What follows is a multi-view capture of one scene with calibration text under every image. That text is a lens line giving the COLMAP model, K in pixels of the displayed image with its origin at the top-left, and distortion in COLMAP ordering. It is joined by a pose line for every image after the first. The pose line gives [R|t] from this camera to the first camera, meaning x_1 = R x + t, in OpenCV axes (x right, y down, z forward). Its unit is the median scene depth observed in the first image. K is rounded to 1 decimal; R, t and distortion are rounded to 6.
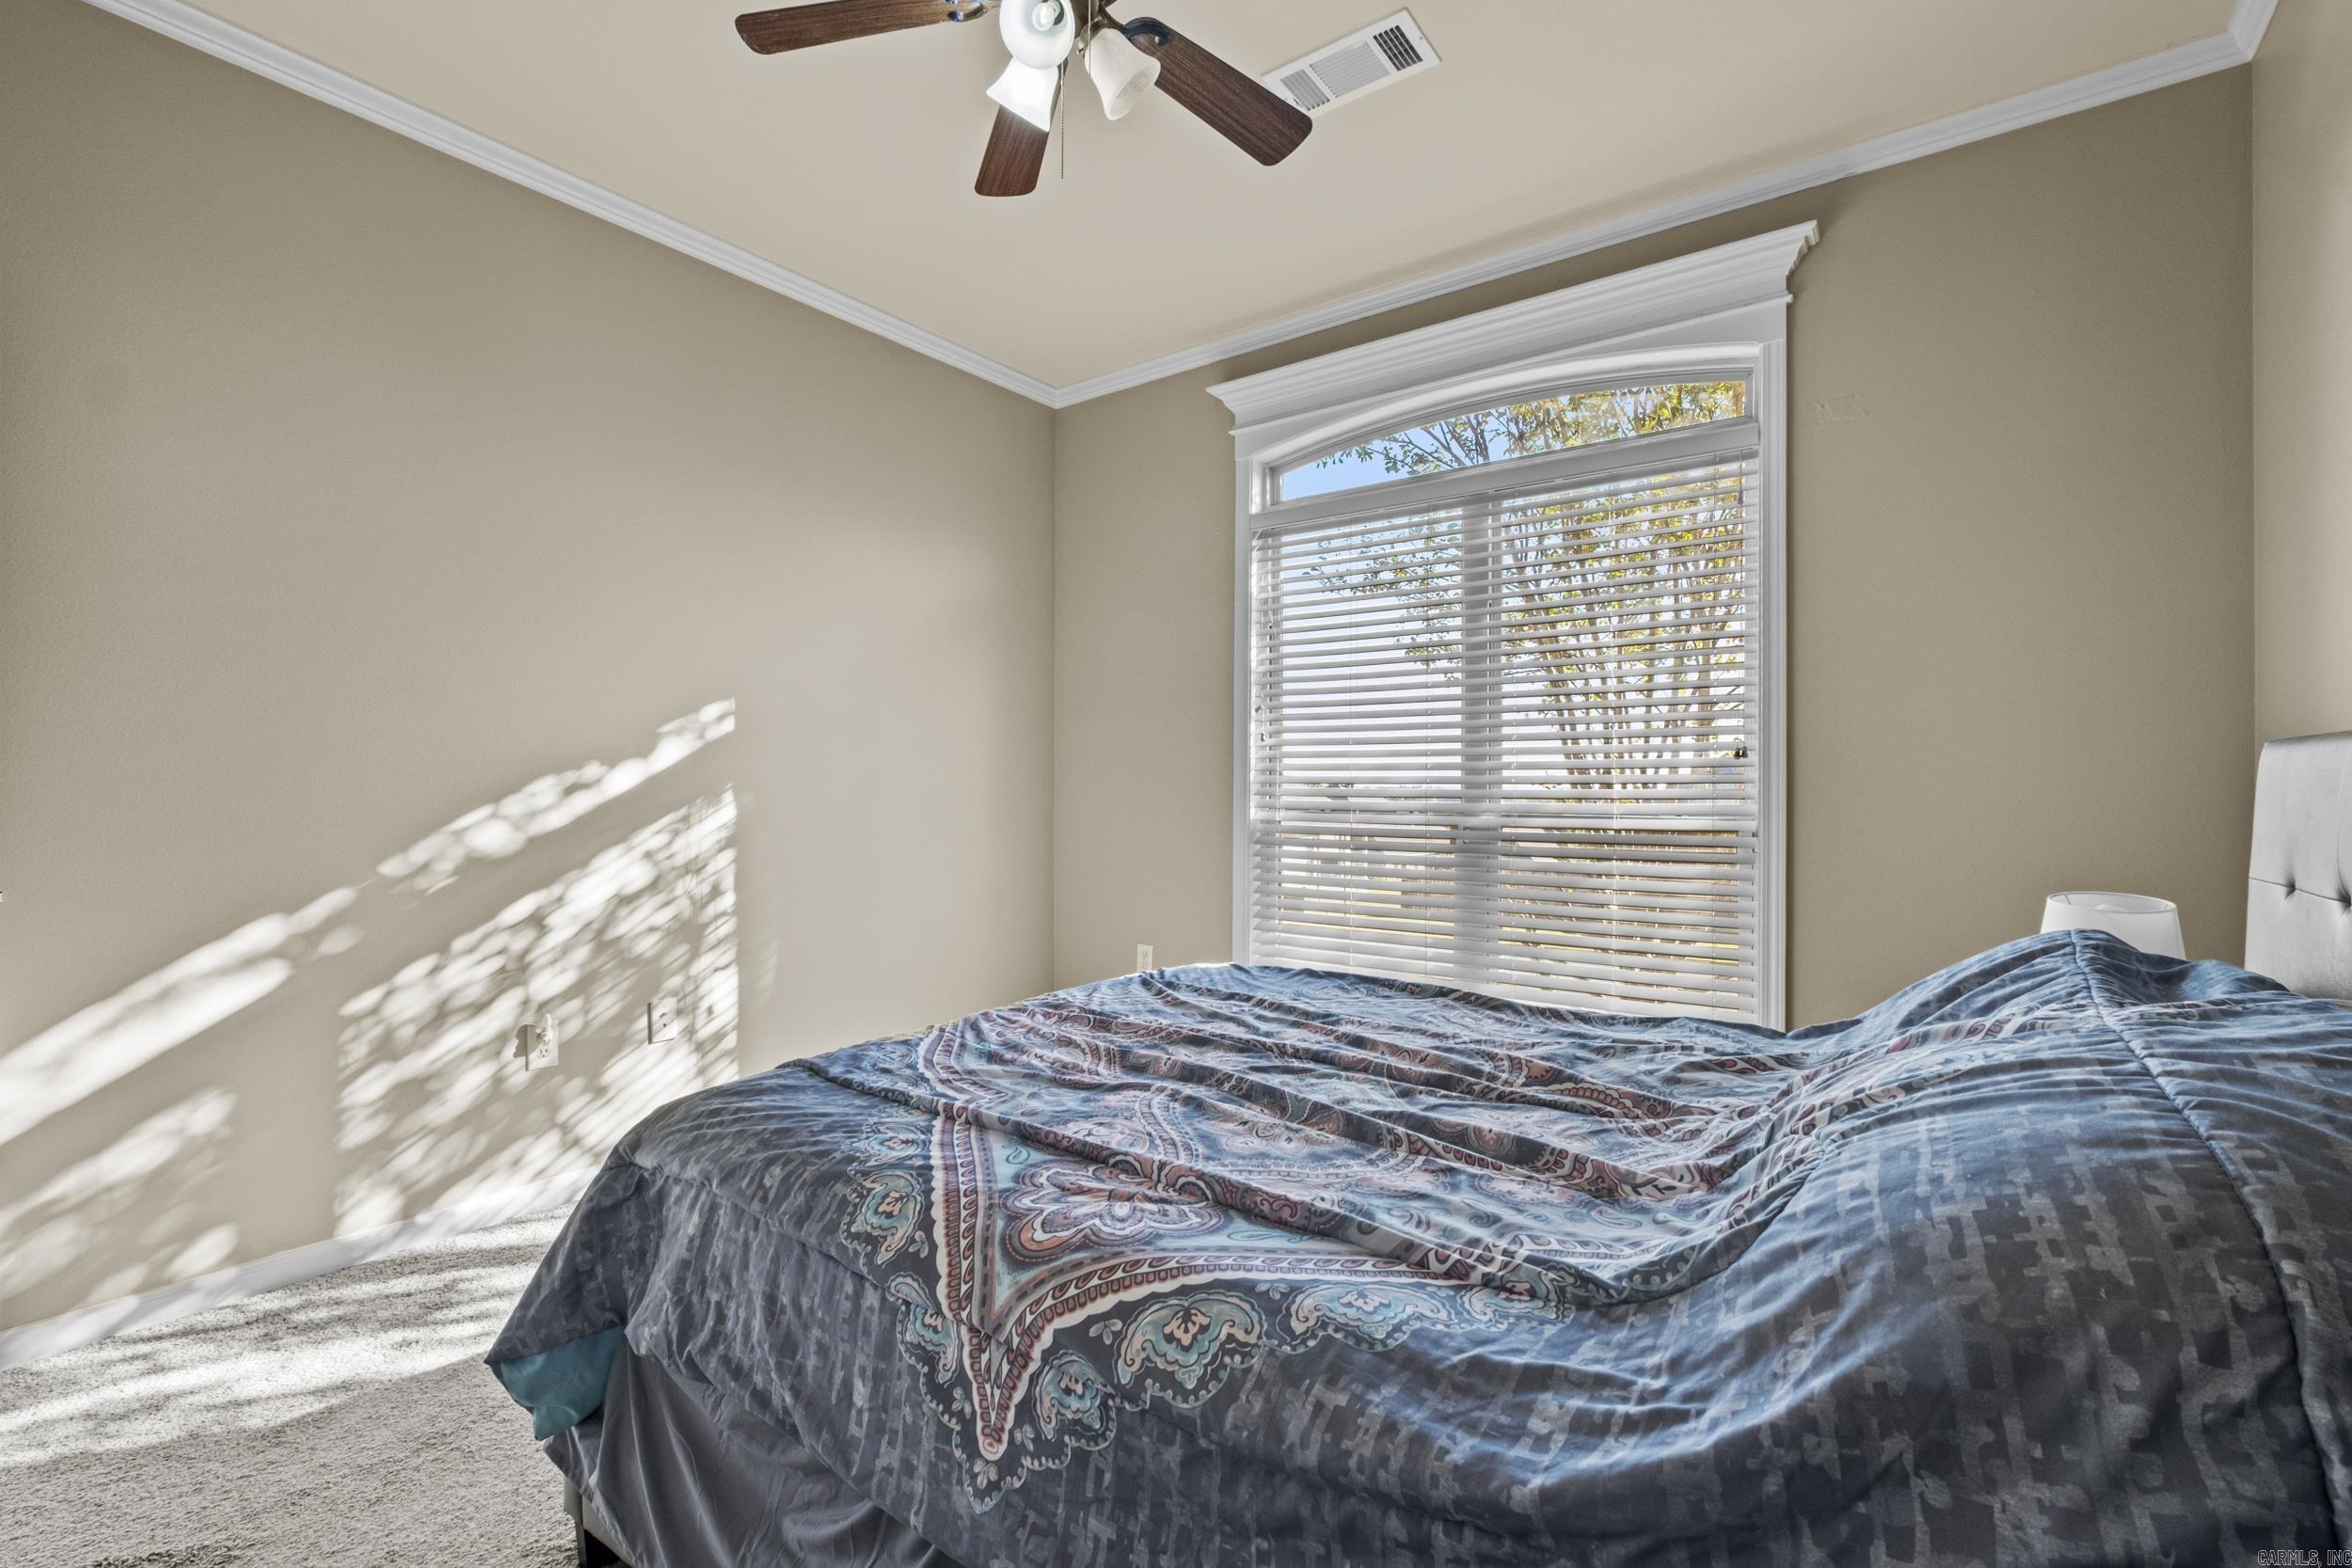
lens RADIAL K [[1059.3, 0, 1176.0], [0, 1059.3, 784.0], [0, 0, 1]] dist [-0.001043, -0.000139]
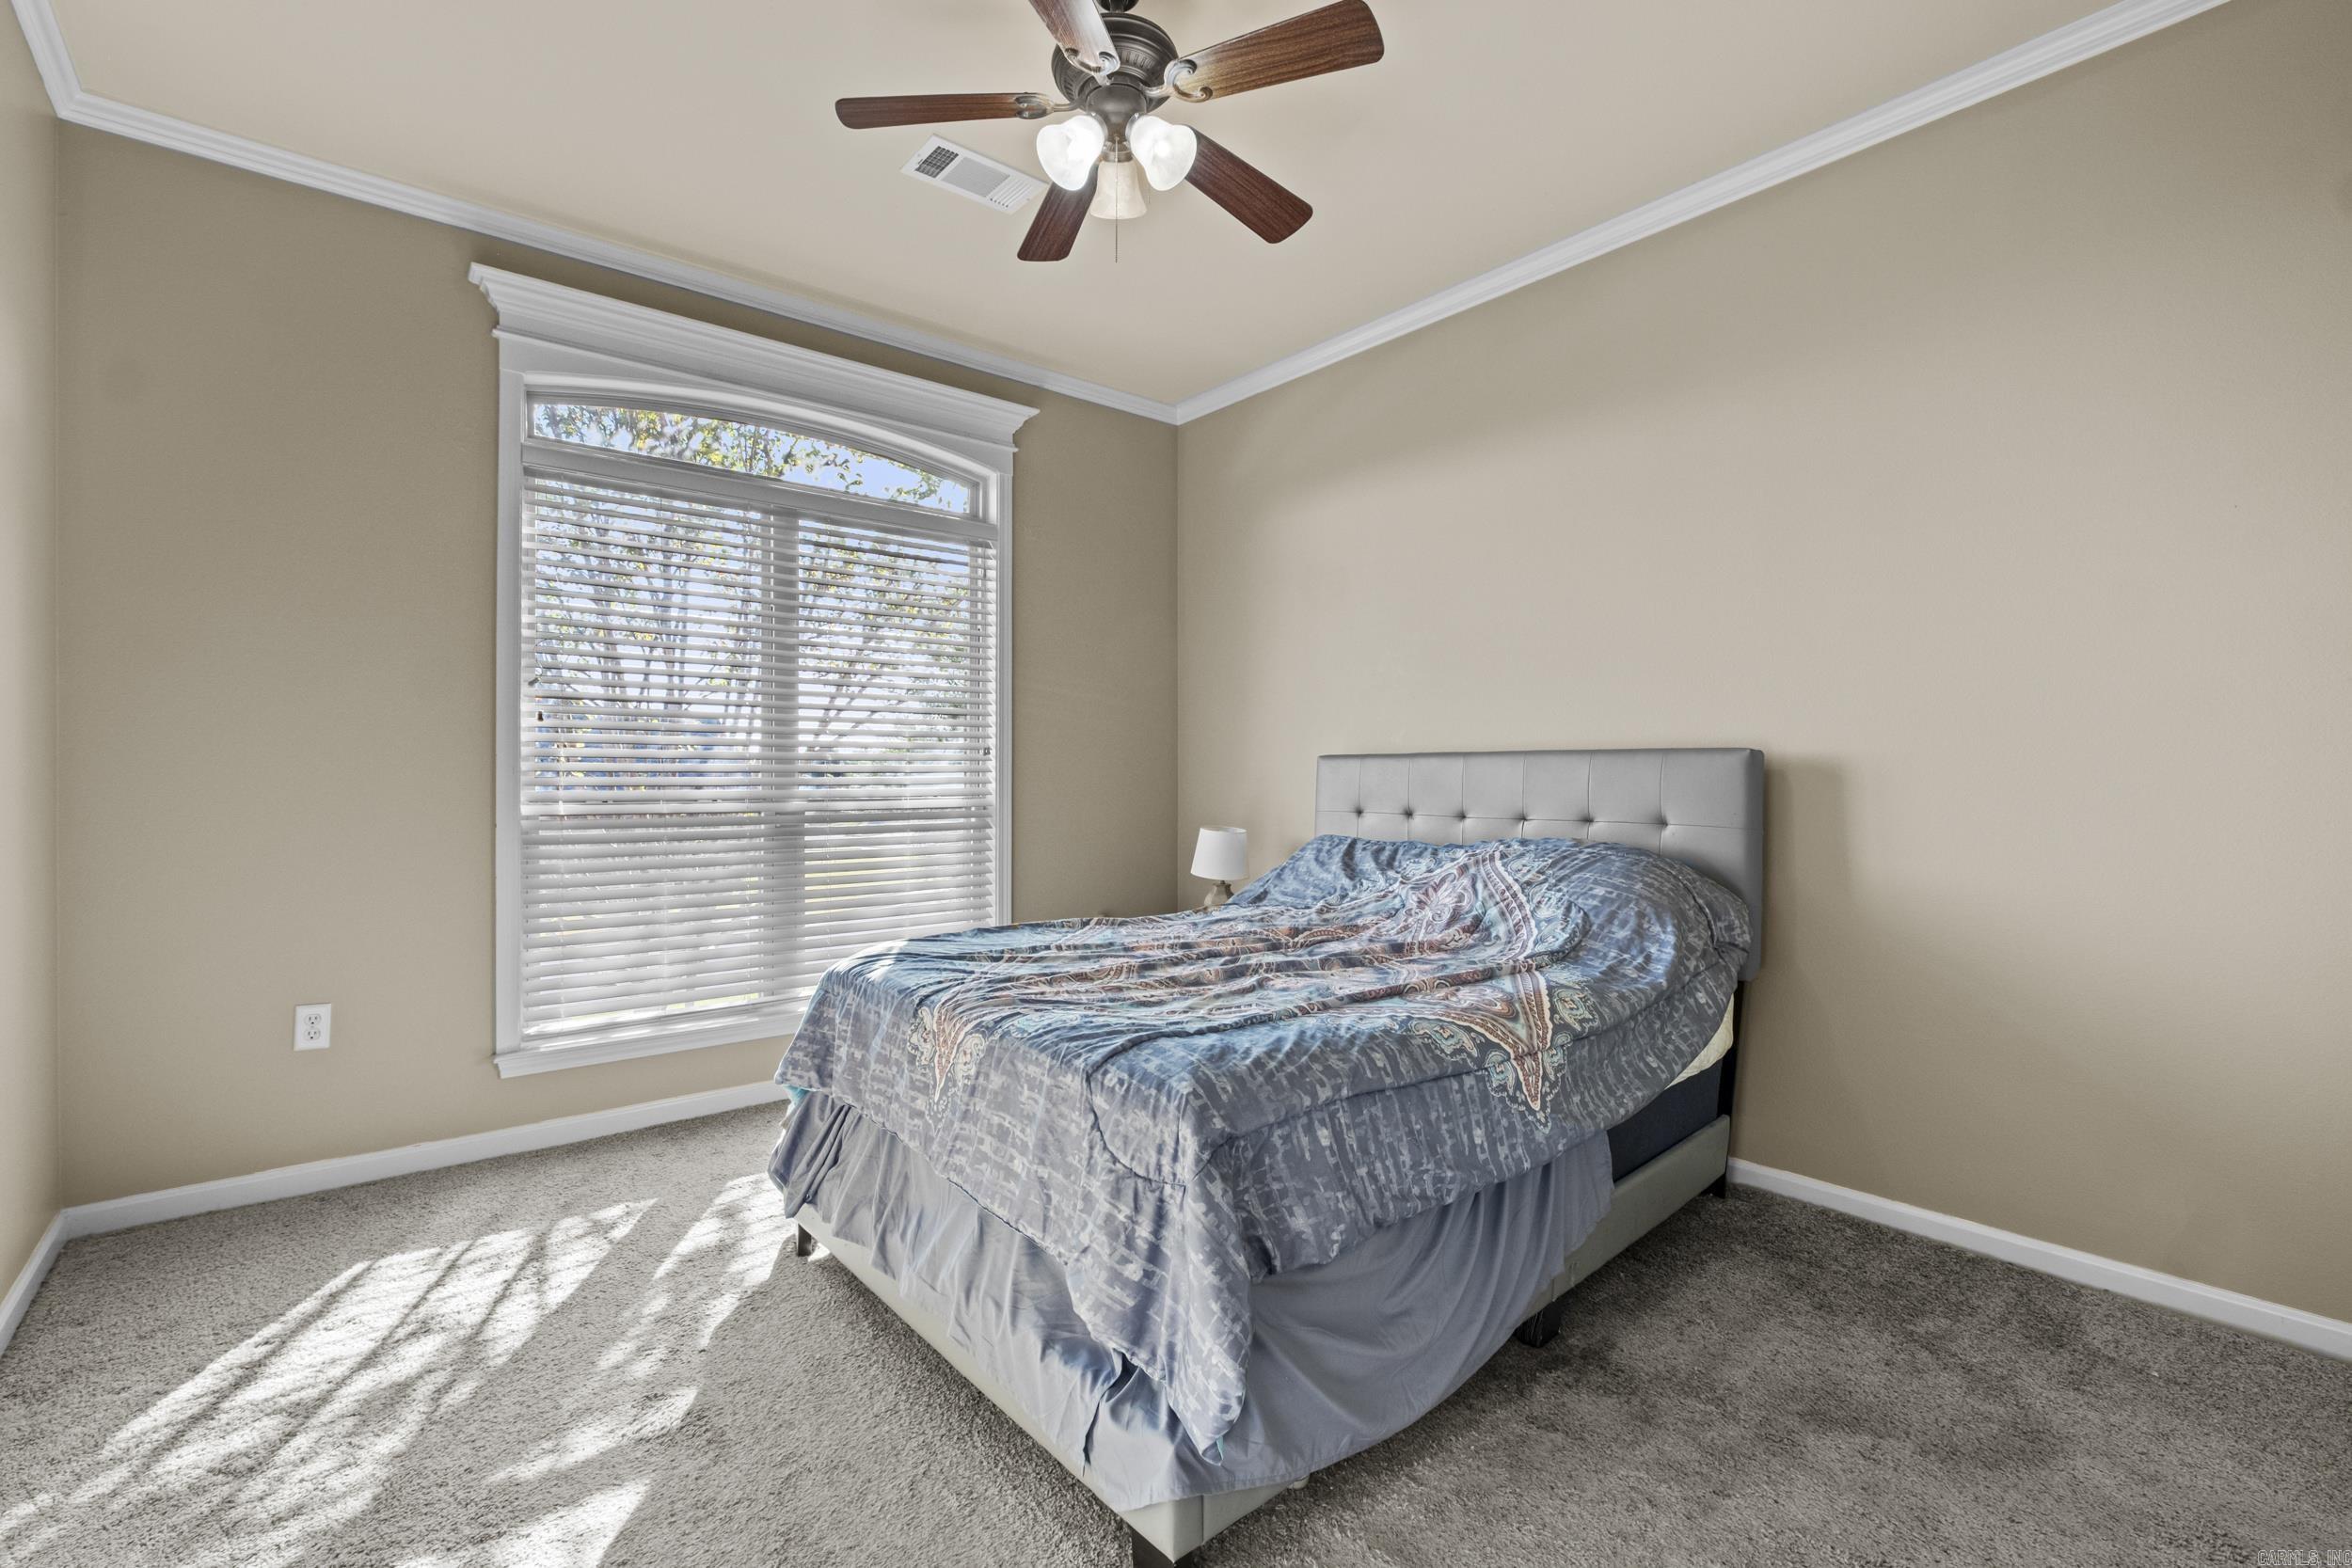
lens RADIAL K [[1030.2, 0, 1163.6], [0, 1030.2, 791.0], [0, 0, 1]] dist [-0.005428, -0.000496]
pose [[0.241008, -0.018705, 0.970343, -1.181894], [0.001247, 0.999819, 0.018964, -0.000764], [-0.970522, -0.003361, 0.240988, 0.649561]]
